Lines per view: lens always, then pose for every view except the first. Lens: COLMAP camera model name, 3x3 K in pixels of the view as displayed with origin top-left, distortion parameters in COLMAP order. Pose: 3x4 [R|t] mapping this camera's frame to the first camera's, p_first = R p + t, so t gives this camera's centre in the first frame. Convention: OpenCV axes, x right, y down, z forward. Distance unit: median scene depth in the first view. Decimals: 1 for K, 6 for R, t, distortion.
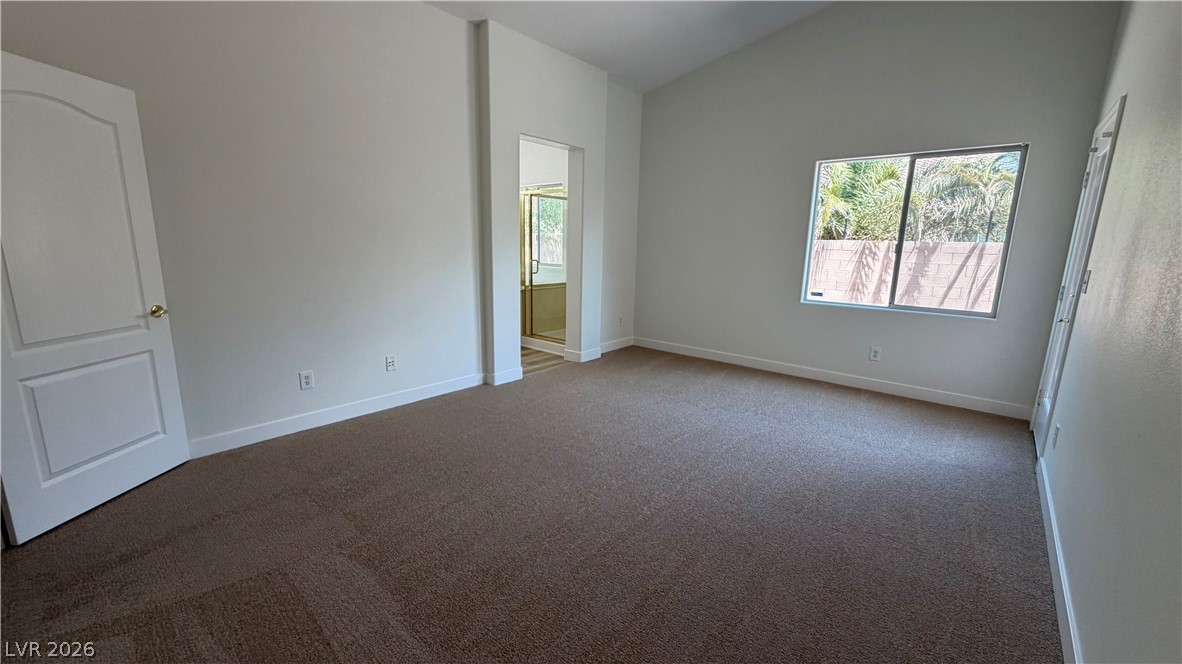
lens RADIAL K [[472.8, 0, 591.0], [0, 472.8, 332.0], [0, 0, 1]] dist [0.002801, 0.000289]
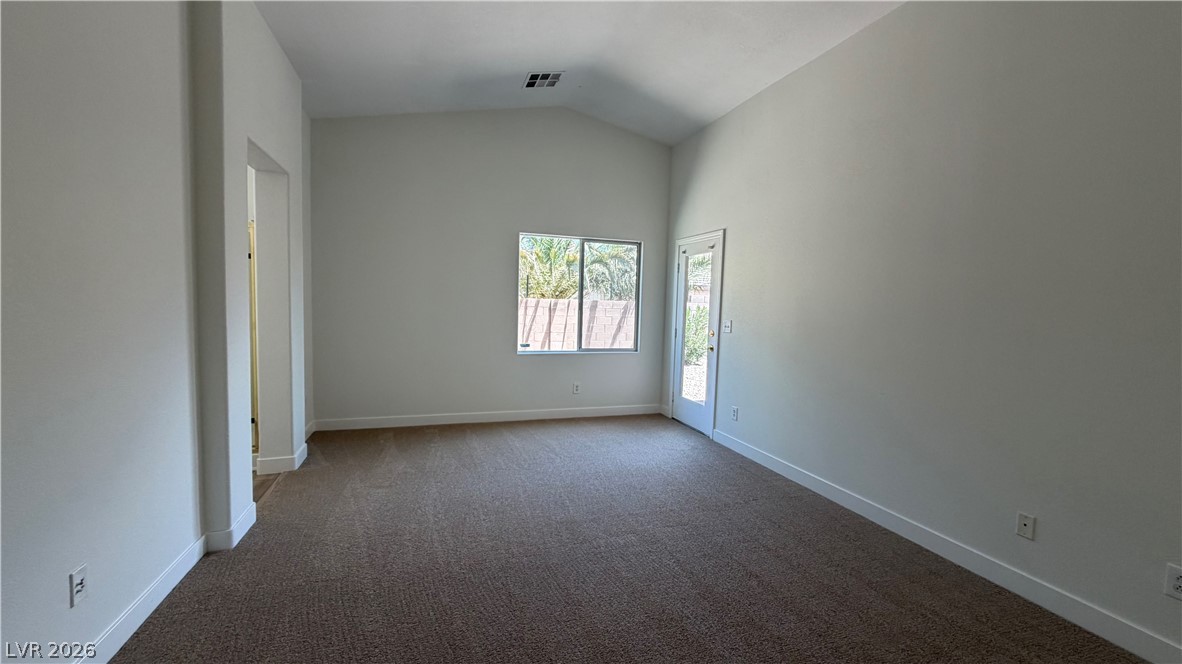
lens RADIAL K [[472.8, 0, 591.0], [0, 472.8, 332.0], [0, 0, 1]] dist [0.002801, 0.000289]
pose [[0.514306, -0.058249, 0.855626, -0.455702], [0.145071, 0.989222, -0.019857, -0.072165], [-0.845248, 0.134339, 0.517213, 0.291298]]
